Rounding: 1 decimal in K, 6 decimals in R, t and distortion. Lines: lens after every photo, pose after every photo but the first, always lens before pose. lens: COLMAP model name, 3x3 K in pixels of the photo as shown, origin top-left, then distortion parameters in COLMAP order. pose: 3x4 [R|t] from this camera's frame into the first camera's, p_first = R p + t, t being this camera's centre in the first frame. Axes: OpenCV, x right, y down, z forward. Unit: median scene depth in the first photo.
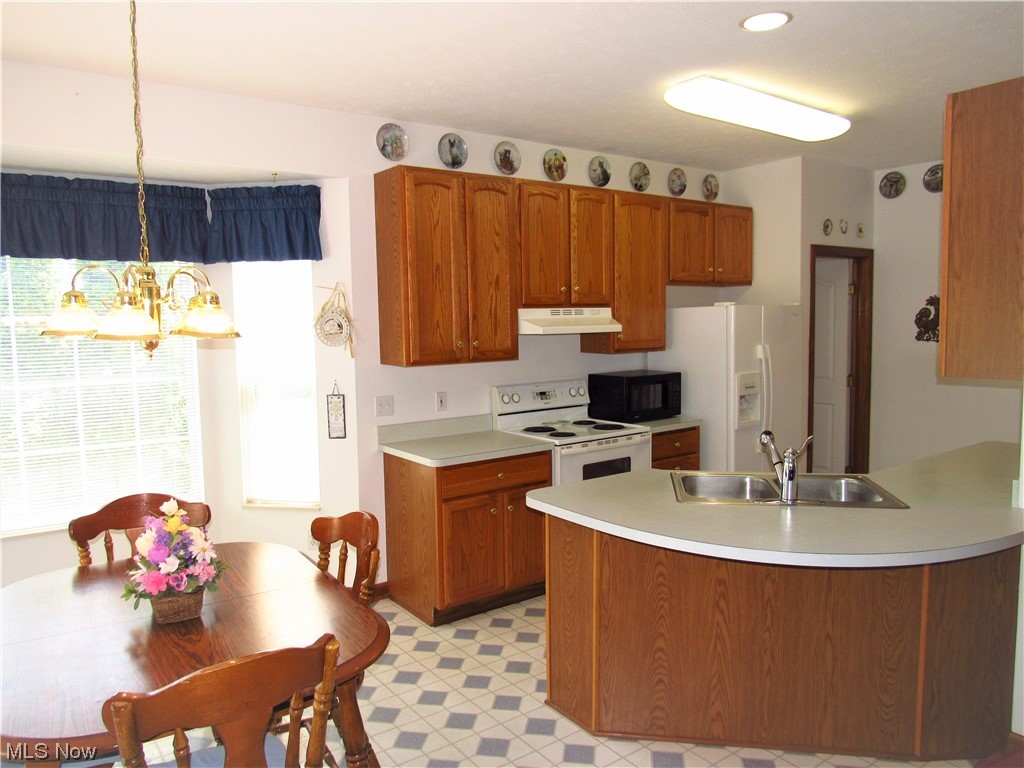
lens RADIAL K [[736.1, 0, 507.9], [0, 736.1, 383.6], [0, 0, 1]] dist [-0.030923, 0.021718]
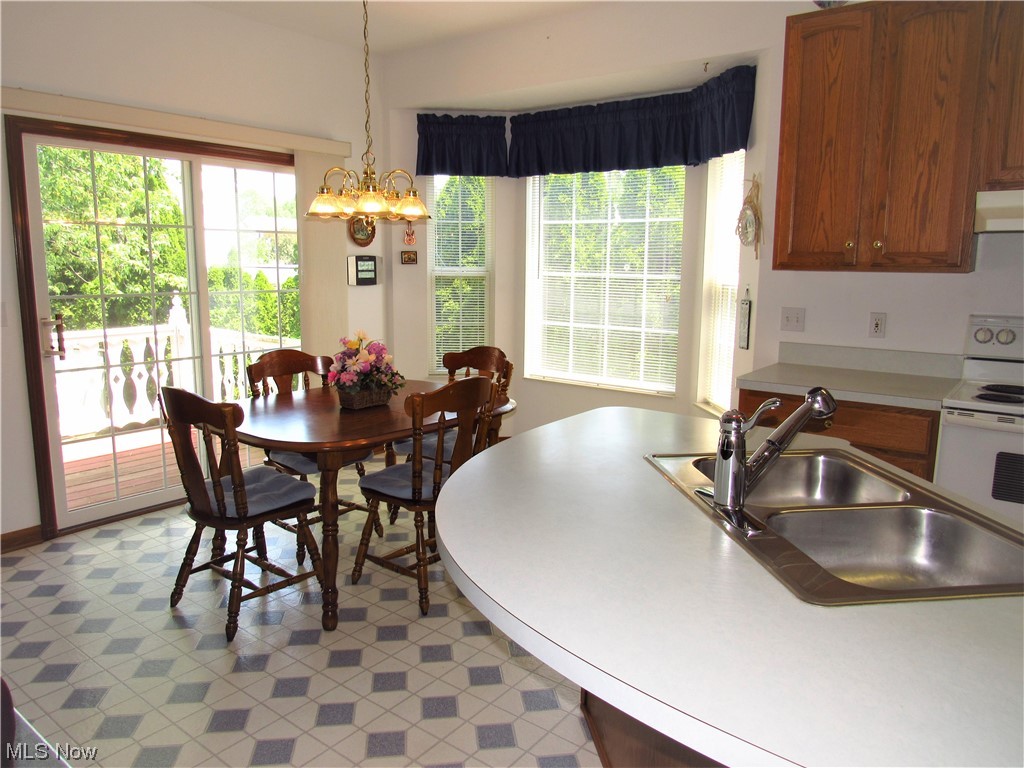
lens RADIAL K [[736.1, 0, 507.9], [0, 736.1, 383.6], [0, 0, 1]] dist [-0.030923, 0.021718]
pose [[0.282164, 0.179993, -0.942330, 0.571240], [-0.098957, 0.982464, 0.158028, 0.002333], [0.954249, 0.048661, 0.295027, 0.468157]]
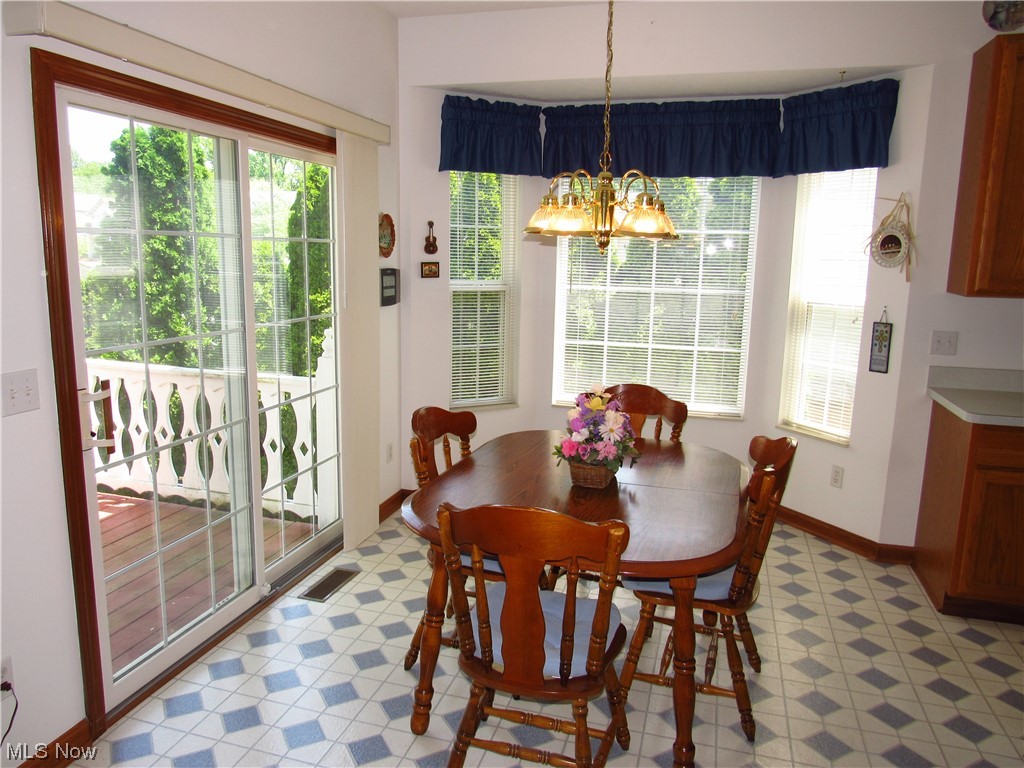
lens RADIAL K [[736.1, 0, 507.9], [0, 736.1, 383.6], [0, 0, 1]] dist [-0.030923, 0.021718]
pose [[0.610400, 0.168722, -0.773915, 0.186950], [-0.098124, 0.985631, 0.137486, 0.010796], [0.785992, -0.007982, 0.618185, 0.106445]]
